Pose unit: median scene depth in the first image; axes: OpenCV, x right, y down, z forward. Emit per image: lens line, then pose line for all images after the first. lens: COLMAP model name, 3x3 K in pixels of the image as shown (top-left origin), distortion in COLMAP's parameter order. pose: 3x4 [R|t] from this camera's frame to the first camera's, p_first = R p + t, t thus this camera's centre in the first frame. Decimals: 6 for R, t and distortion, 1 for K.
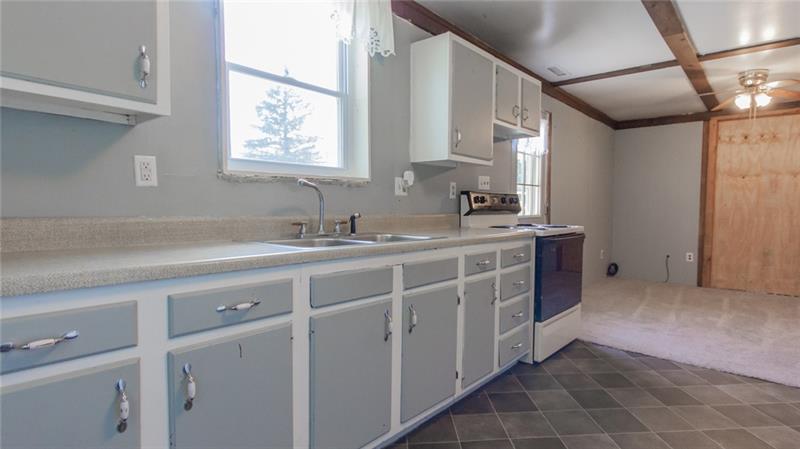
lens RADIAL K [[452.5, 0, 406.1], [0, 452.5, 231.4], [0, 0, 1]] dist [0.001281, 0.001004]
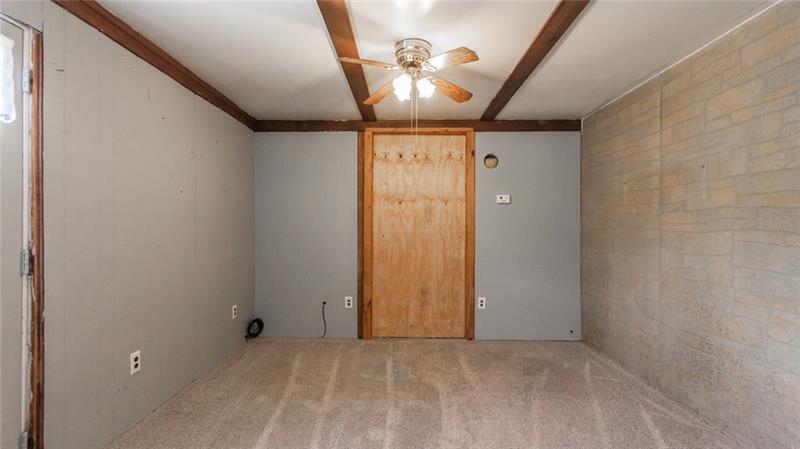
lens RADIAL K [[380.4, 0, 401.9], [0, 380.4, 225.4], [0, 0, 1]] dist [0.011075, 0.000494]
pose [[0.783638, -0.002399, 0.621214, 0.304091], [0.036253, 0.998465, -0.041875, -0.047093], [-0.620160, 0.055336, 0.782522, 0.441474]]
